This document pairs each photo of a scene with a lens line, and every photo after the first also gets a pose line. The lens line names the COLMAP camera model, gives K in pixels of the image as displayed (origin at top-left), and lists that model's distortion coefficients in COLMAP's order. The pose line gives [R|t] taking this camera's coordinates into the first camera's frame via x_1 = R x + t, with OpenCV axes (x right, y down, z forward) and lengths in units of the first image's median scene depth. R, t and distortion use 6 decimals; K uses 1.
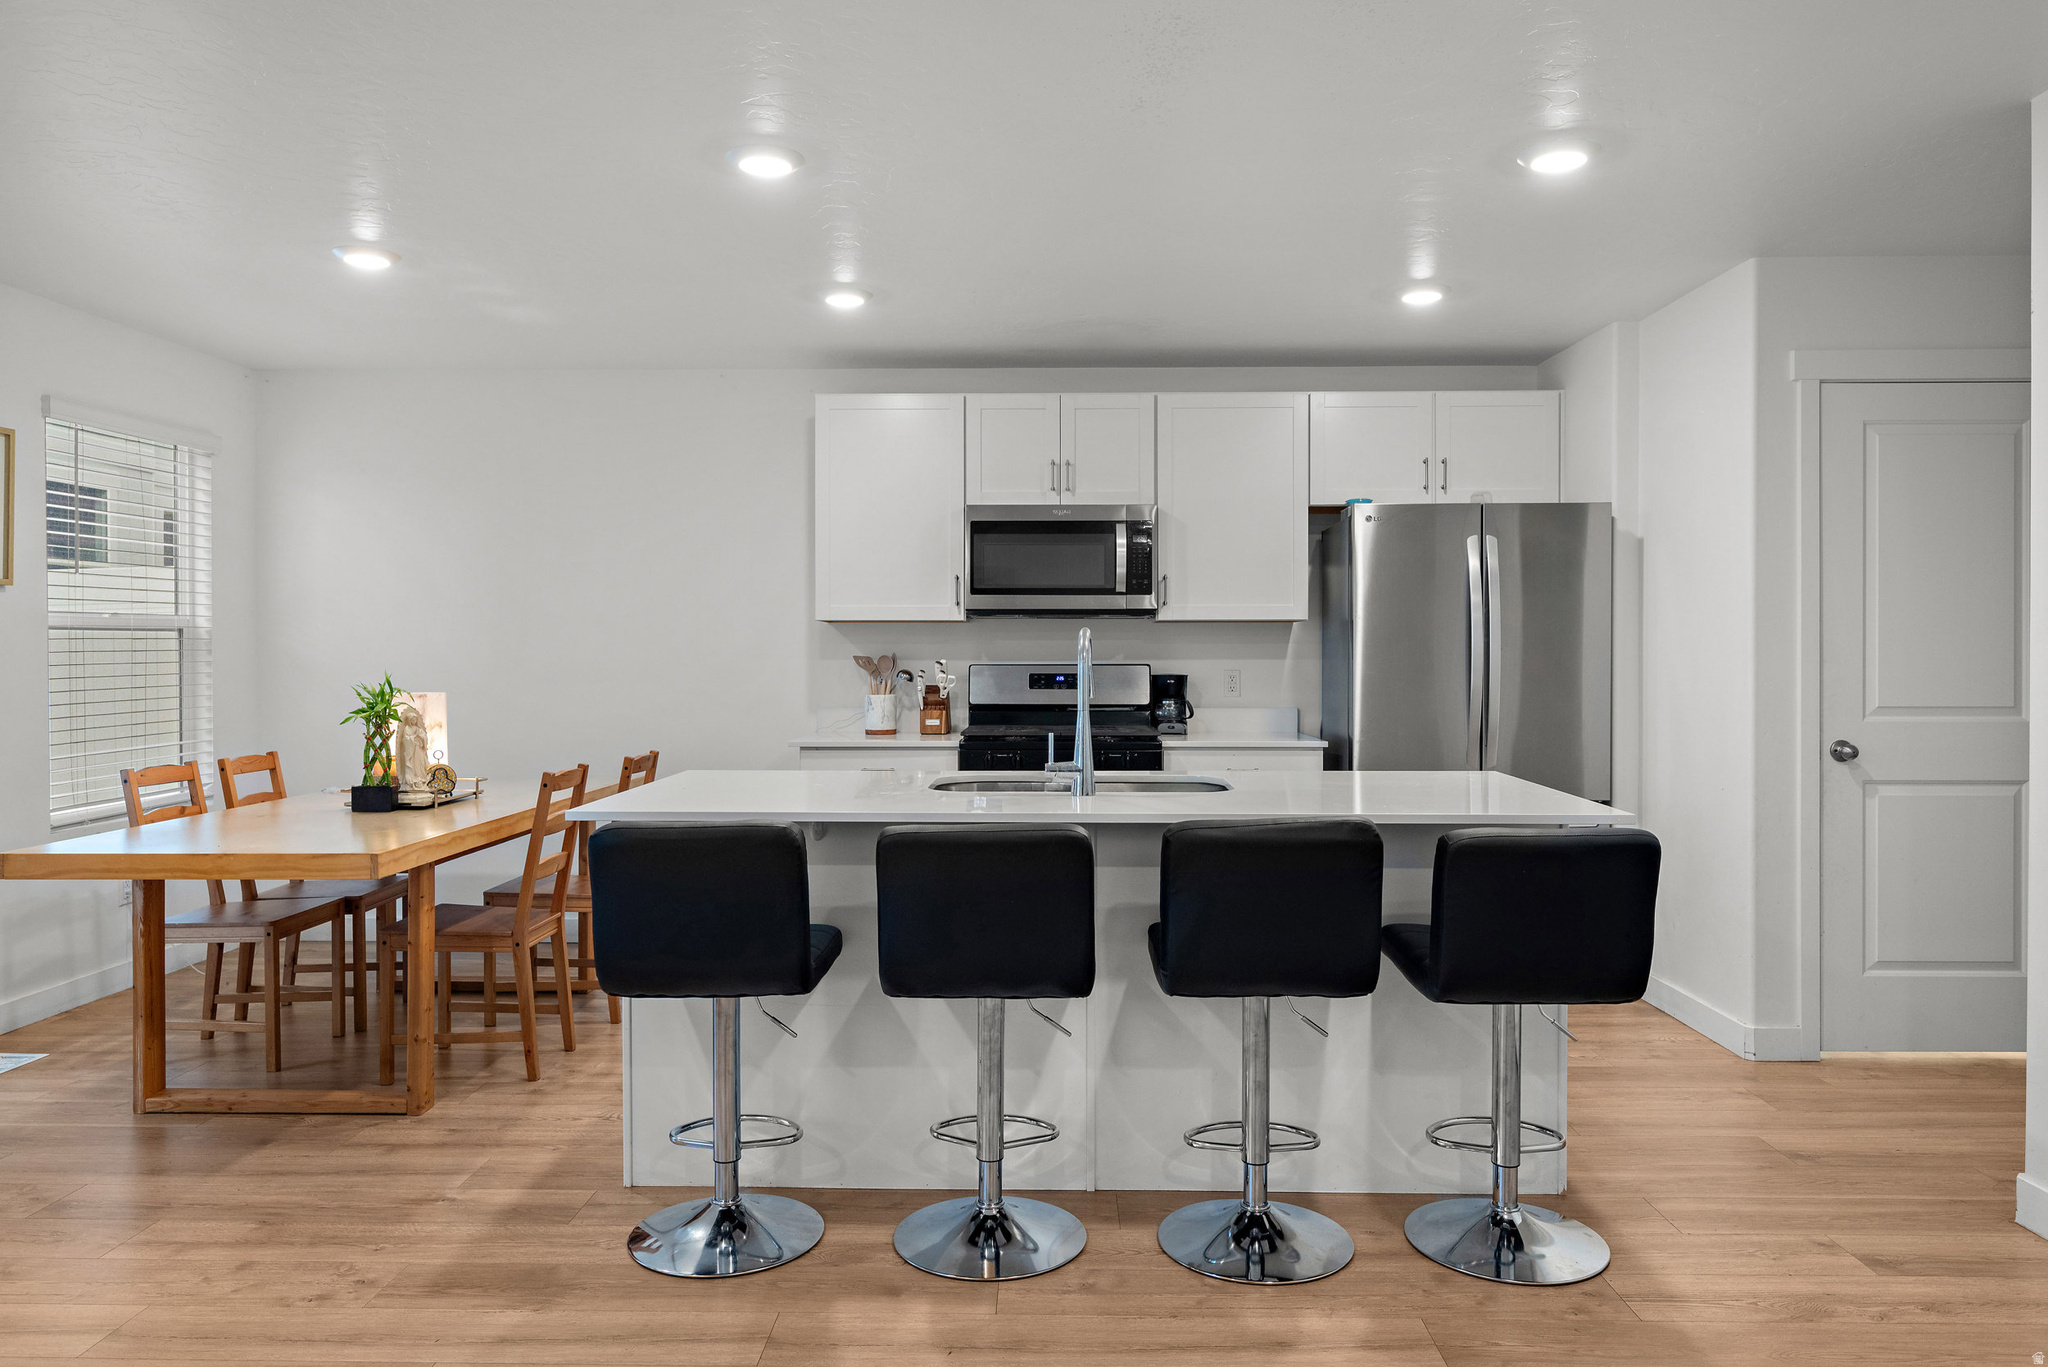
lens RADIAL K [[1339.1, 0, 1027.6], [0, 1339.1, 651.1], [0, 0, 1]] dist [-0.002839, -0.000142]
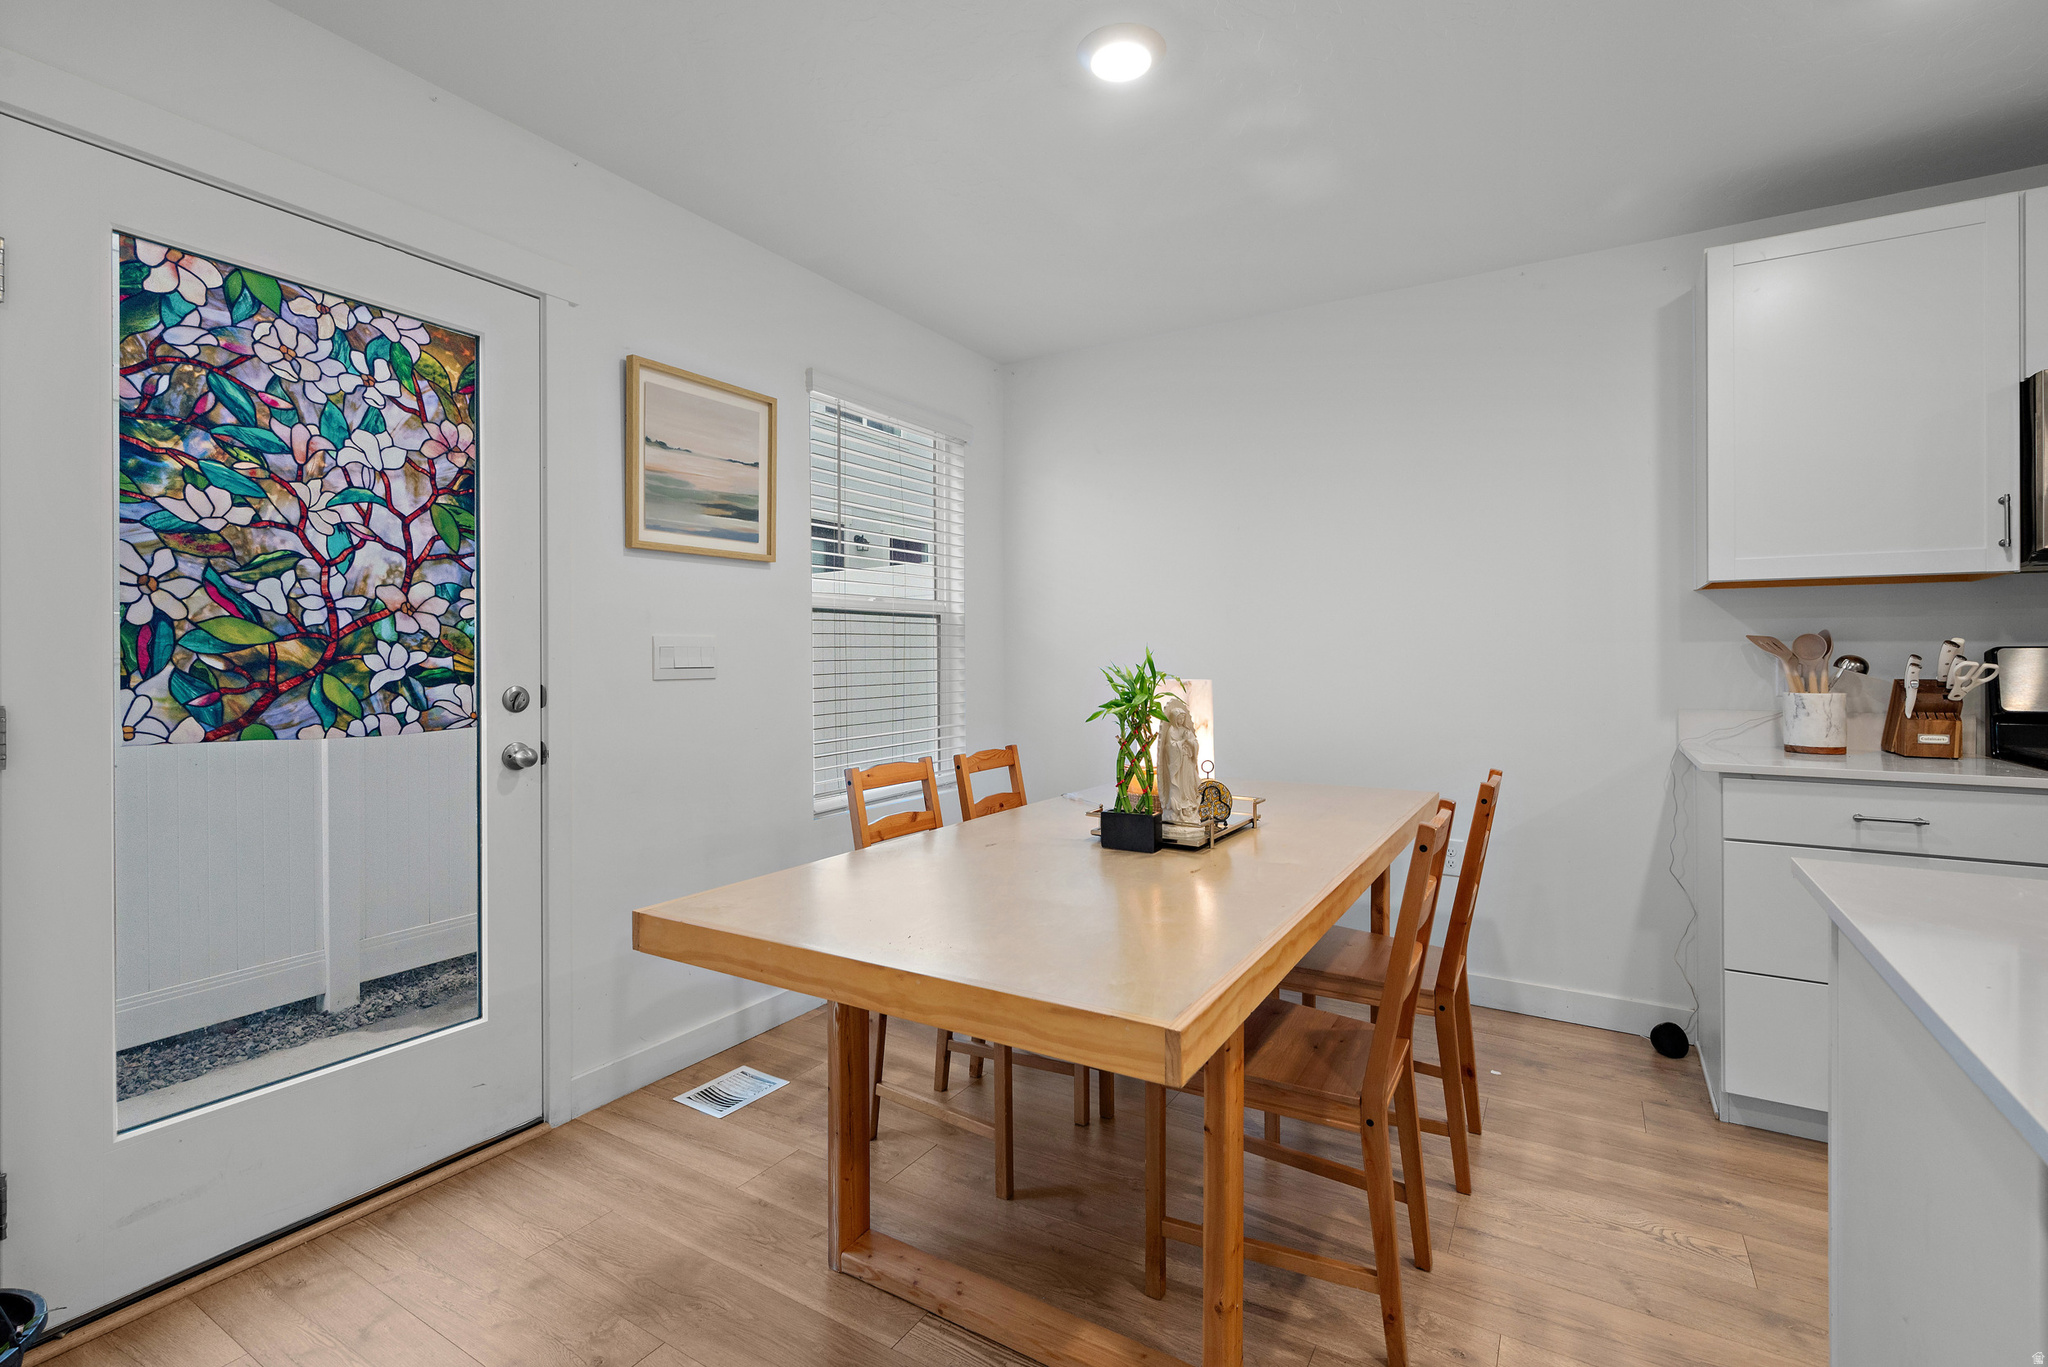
lens RADIAL K [[926.5, 0, 1026.0], [0, 926.5, 652.2], [0, 0, 1]] dist [0.001030, 0.000162]
pose [[0.867765, -0.002169, -0.496969, -0.286443], [-0.000397, 0.999987, -0.005058, 0.019496], [0.496974, 0.004587, 0.867753, 0.536744]]
